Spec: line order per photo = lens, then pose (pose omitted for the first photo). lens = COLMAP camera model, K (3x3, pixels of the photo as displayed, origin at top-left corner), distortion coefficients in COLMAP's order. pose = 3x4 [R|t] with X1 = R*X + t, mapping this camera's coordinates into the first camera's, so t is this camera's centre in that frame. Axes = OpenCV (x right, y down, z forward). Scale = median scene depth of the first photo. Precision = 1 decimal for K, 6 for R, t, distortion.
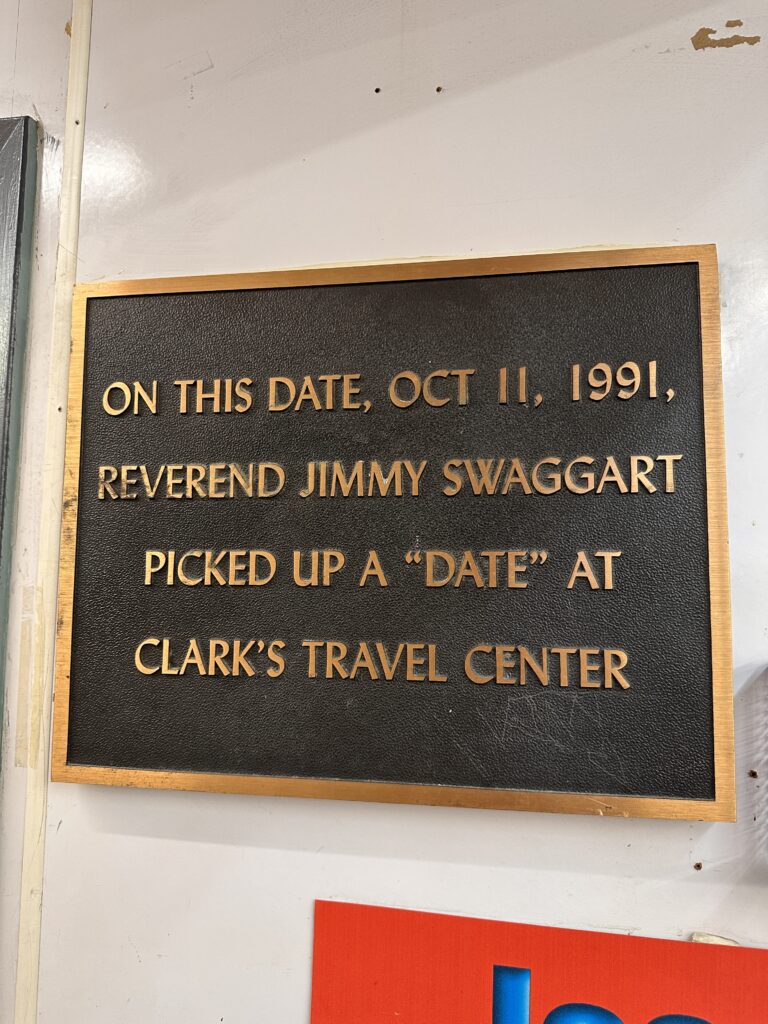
lens RADIAL K [[711.2, 0, 384.0], [0, 711.2, 512.0], [0, 0, 1]] dist [0.009224, -0.001371]
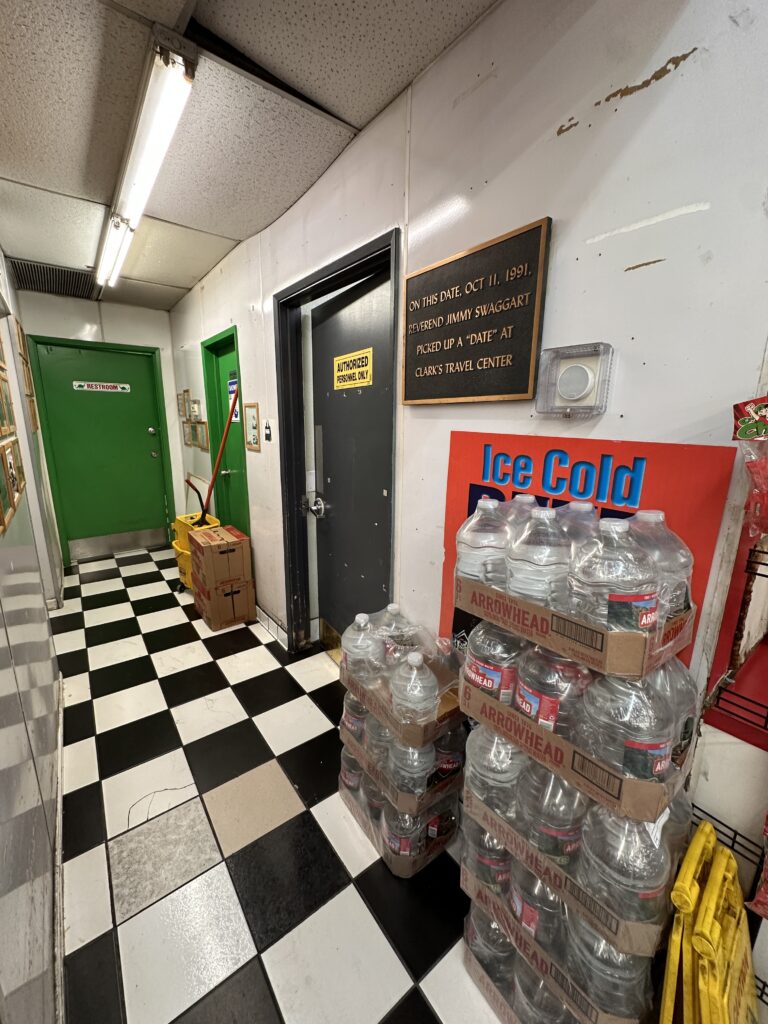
lens RADIAL K [[410.4, 0, 384.0], [0, 410.4, 512.0], [0, 0, 1]] dist [-0.000157, 0.000493]
pose [[0.729416, 0.143960, -0.668751, 1.295160], [0.059157, 0.960669, 0.271323, 0.334856], [0.681507, -0.237469, 0.692211, -1.027156]]
